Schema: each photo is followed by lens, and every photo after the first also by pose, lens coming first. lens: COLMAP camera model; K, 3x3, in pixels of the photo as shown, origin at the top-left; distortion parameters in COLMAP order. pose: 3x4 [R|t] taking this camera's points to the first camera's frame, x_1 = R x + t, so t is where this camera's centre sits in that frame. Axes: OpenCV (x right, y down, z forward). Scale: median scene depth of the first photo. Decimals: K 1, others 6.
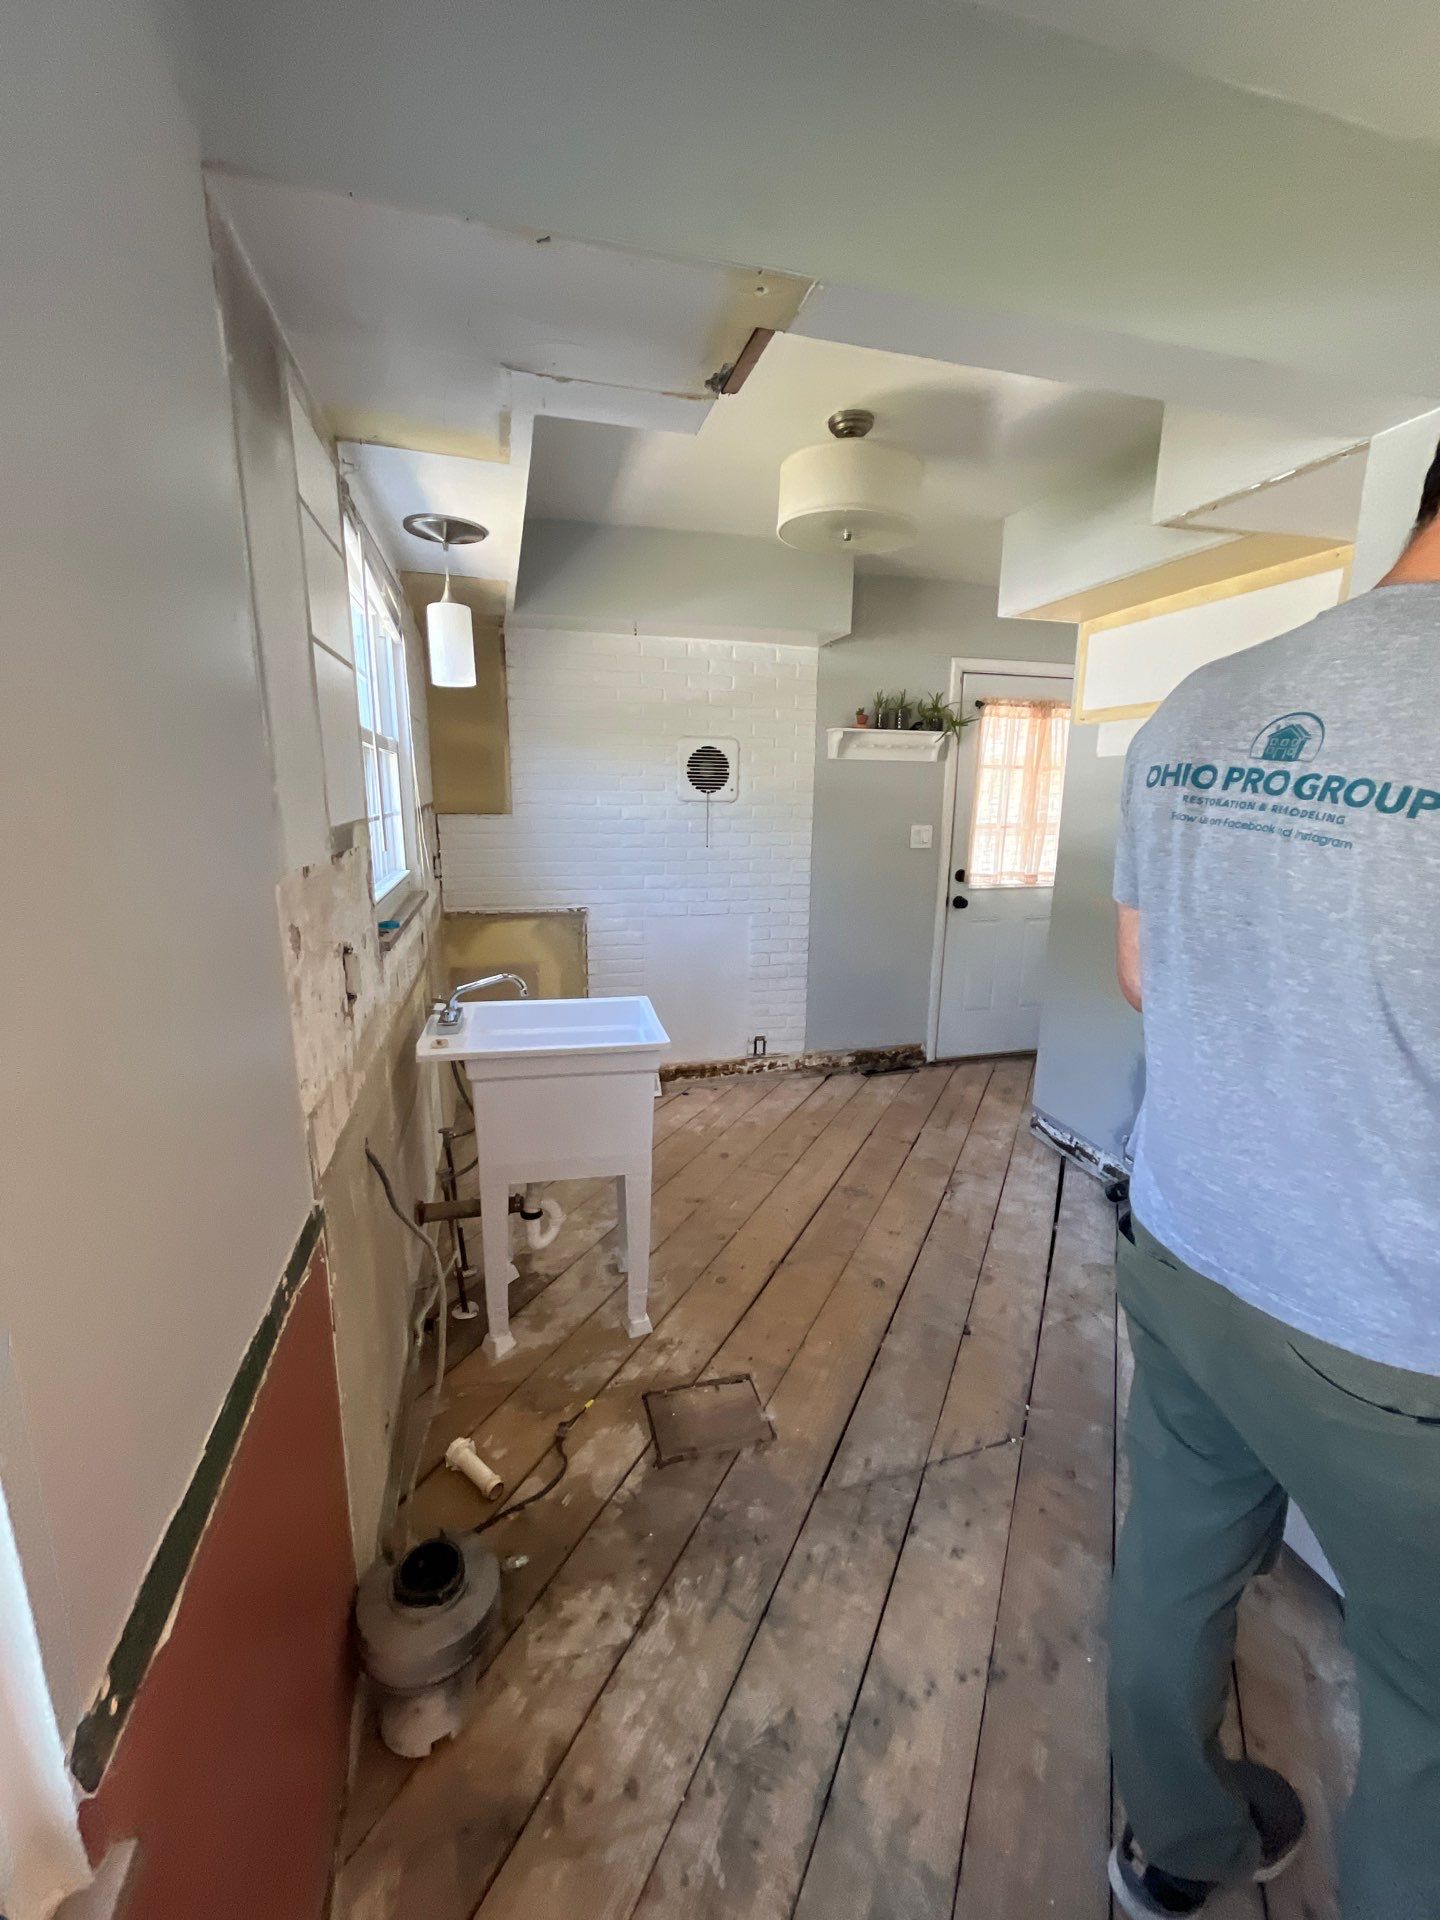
lens RADIAL K [[781.9, 0, 720.0], [0, 781.9, 960.0], [0, 0, 1]] dist [-0.002320, -0.000197]
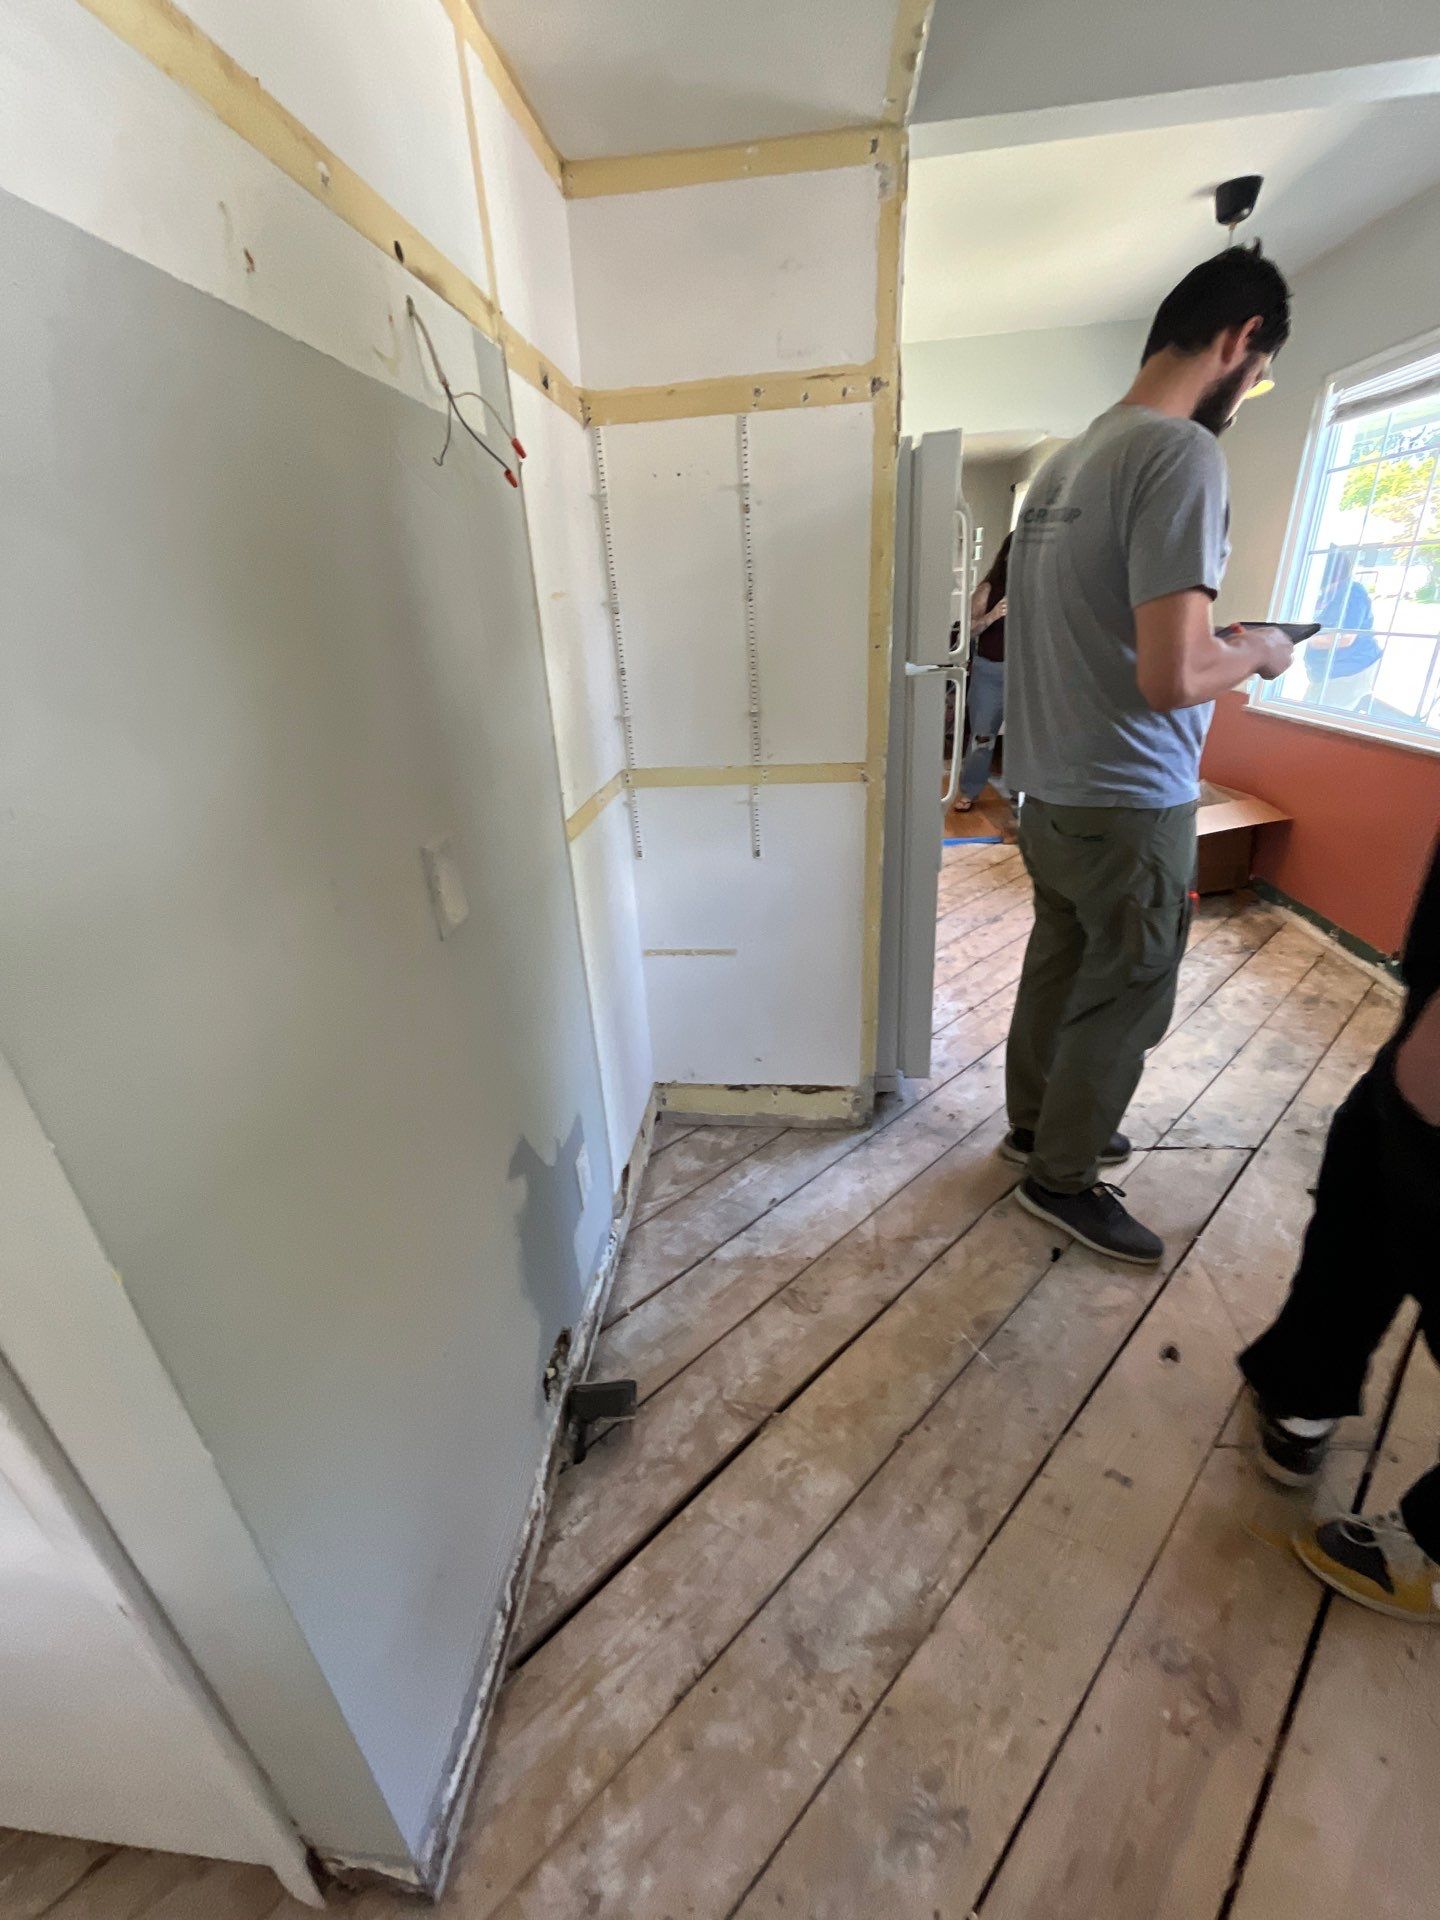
lens RADIAL K [[781.9, 0, 720.0], [0, 781.9, 960.0], [0, 0, 1]] dist [-0.002320, -0.000197]
pose [[-0.932340, -0.118332, 0.341673, 0.345074], [0.114116, 0.800345, 0.588579, -0.241470], [-0.343103, 0.587746, -0.732690, 1.320148]]
